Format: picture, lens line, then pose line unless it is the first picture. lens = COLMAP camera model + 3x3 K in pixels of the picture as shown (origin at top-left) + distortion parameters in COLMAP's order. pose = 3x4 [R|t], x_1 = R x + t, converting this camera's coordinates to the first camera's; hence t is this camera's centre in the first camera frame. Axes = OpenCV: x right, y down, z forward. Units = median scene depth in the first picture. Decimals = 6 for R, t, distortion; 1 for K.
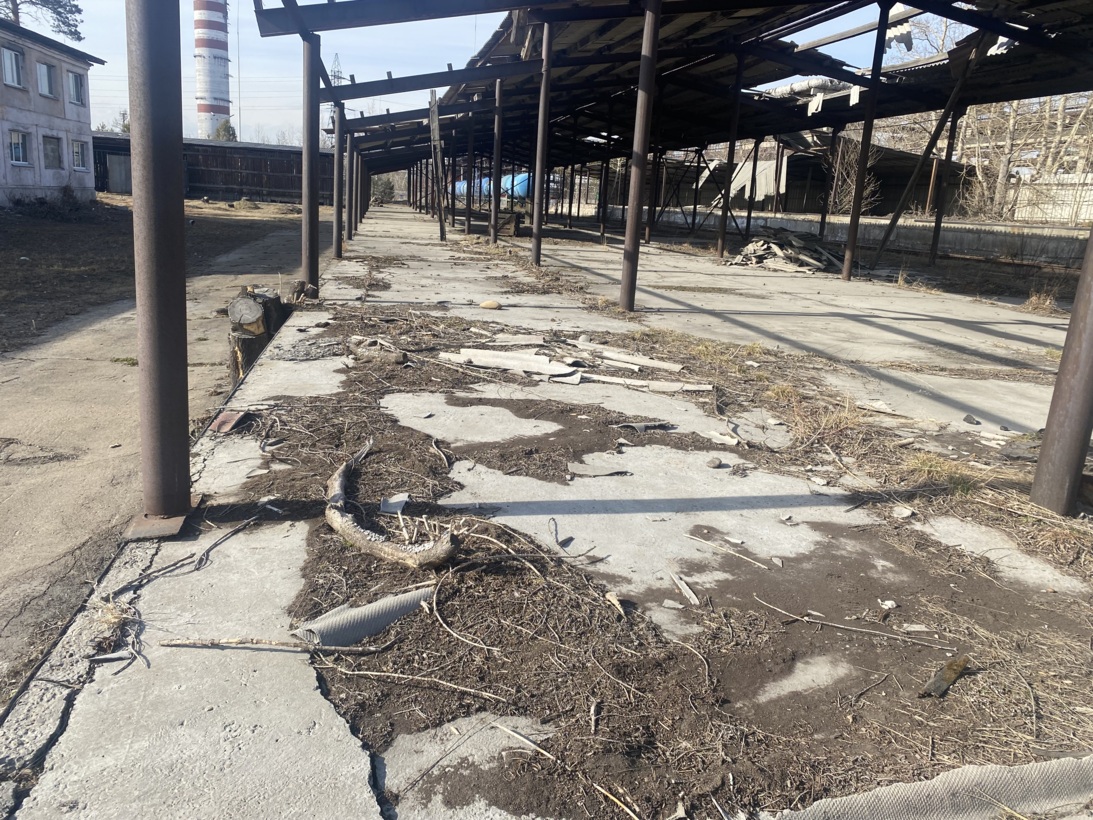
lens RADIAL K [[827.4, 0, 539.7], [0, 827.4, 408.6], [0, 0, 1]] dist [-0.005081, -0.001295]
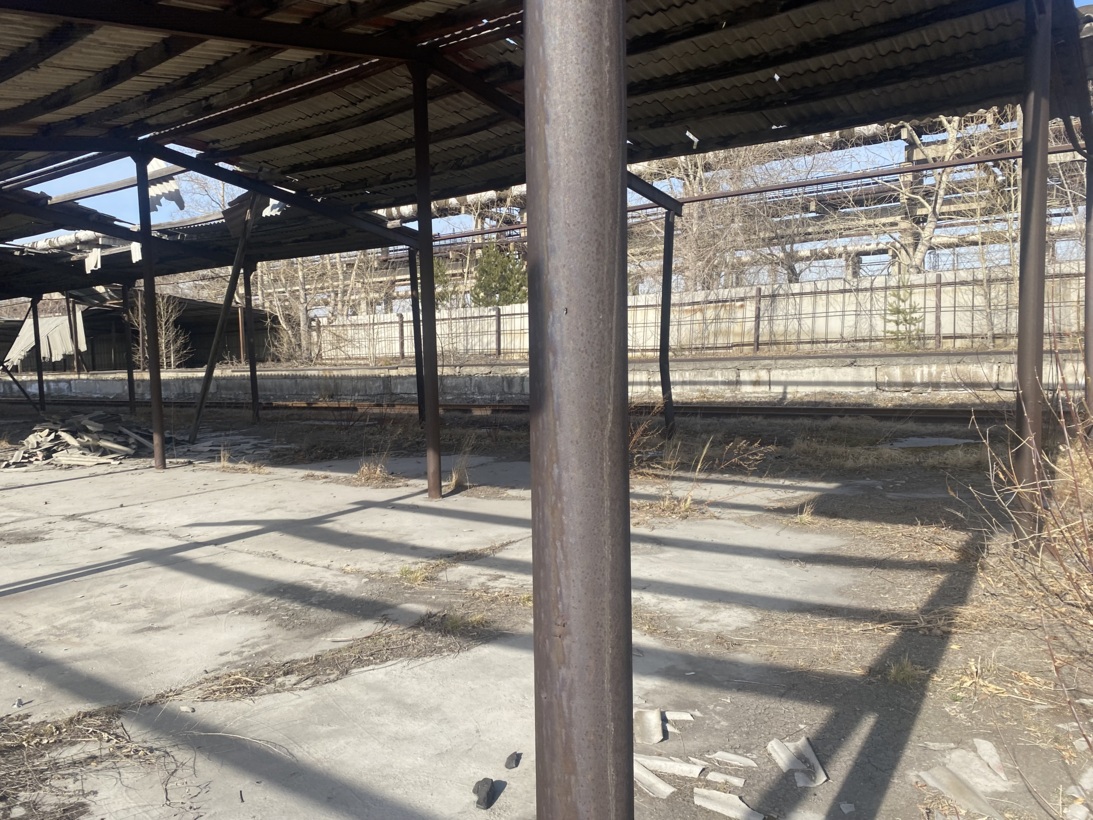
lens RADIAL K [[827.4, 0, 539.7], [0, 827.4, 408.6], [0, 0, 1]] dist [-0.005081, -0.001295]
pose [[0.715813, -0.130568, 0.685976, 0.051632], [0.241029, 0.968187, -0.067229, -0.042708], [-0.655375, 0.213463, 0.724512, 0.084844]]
